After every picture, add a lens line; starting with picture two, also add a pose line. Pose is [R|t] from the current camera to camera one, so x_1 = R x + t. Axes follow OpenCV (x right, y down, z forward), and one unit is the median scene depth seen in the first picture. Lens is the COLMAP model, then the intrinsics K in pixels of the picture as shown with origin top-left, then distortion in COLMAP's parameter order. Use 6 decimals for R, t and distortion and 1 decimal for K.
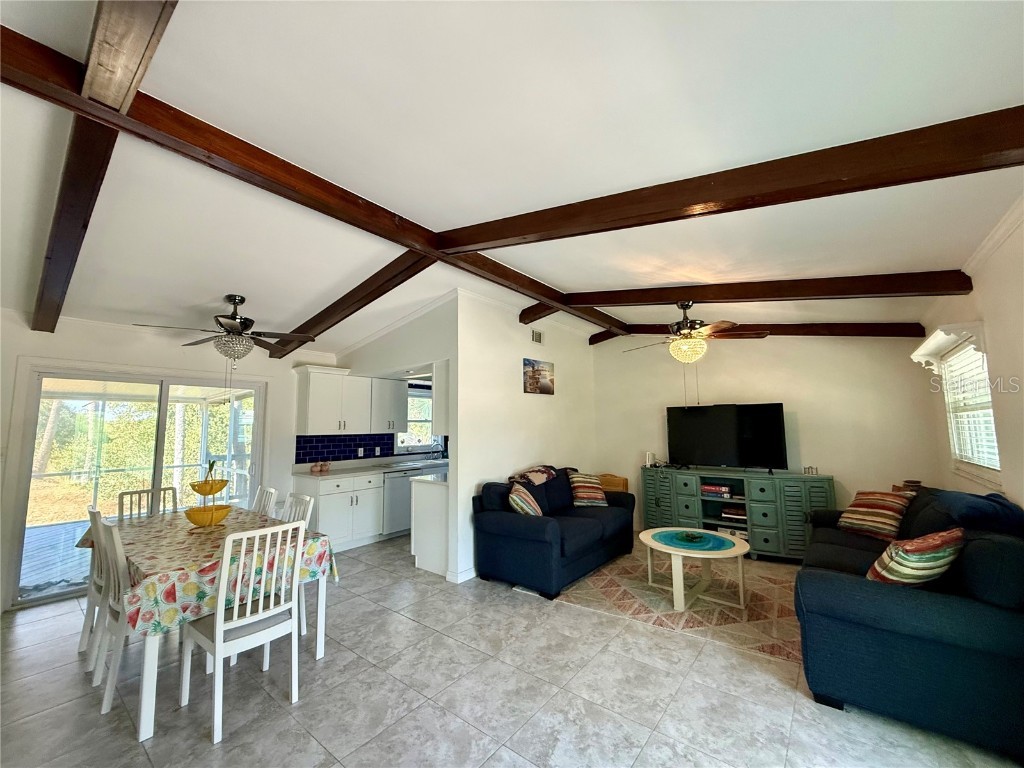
lens RADIAL K [[406.6, 0, 509.2], [0, 406.6, 382.9], [0, 0, 1]] dist [-0.000031, 0.000078]
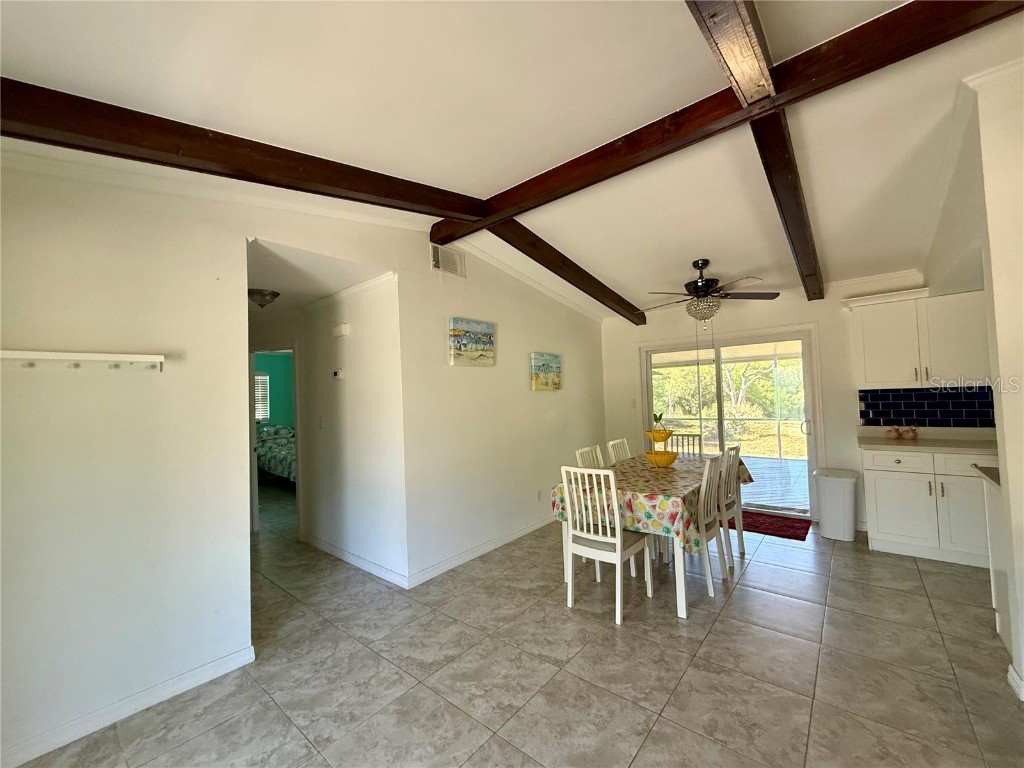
lens RADIAL K [[406.6, 0, 509.2], [0, 406.6, 382.9], [0, 0, 1]] dist [-0.000031, 0.000078]
pose [[-0.026758, -0.020961, -0.999422, 0.391514], [0.141835, 0.989586, -0.024552, 0.055702], [0.989529, -0.142410, -0.023506, 0.494007]]
